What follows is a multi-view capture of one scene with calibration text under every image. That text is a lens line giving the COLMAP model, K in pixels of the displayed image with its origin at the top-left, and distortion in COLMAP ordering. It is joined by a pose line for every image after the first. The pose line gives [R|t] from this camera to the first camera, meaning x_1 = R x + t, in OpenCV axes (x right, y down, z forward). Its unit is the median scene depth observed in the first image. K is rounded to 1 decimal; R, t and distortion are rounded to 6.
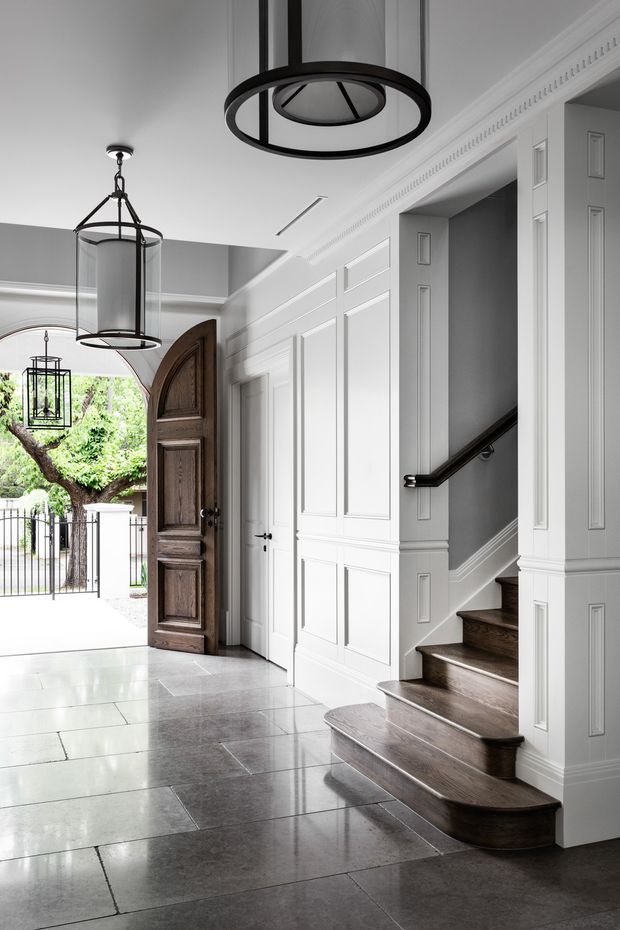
lens RADIAL K [[674.7, 0, 310.0], [0, 674.7, 465.0], [0, 0, 1]] dist [-0.001878, 0.007231]
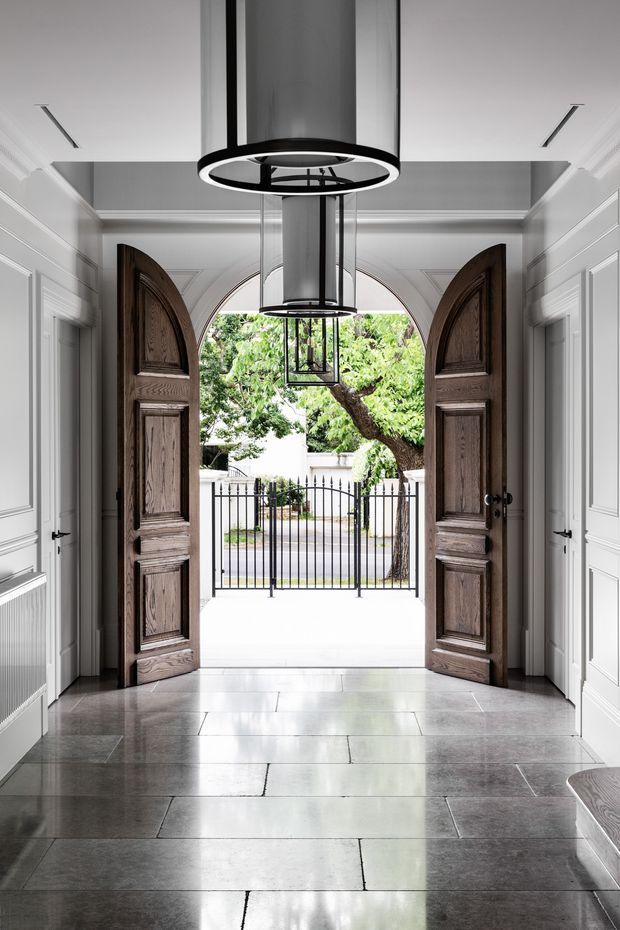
lens RADIAL K [[826.5, 0, 310.0], [0, 826.5, 465.0], [0, 0, 1]] dist [0.002996, -0.003956]
pose [[0.962381, 0.006446, -0.271629, -0.102251], [-0.003462, 0.999928, 0.011465, 0.023133], [0.271683, -0.010093, 0.962334, 0.051072]]
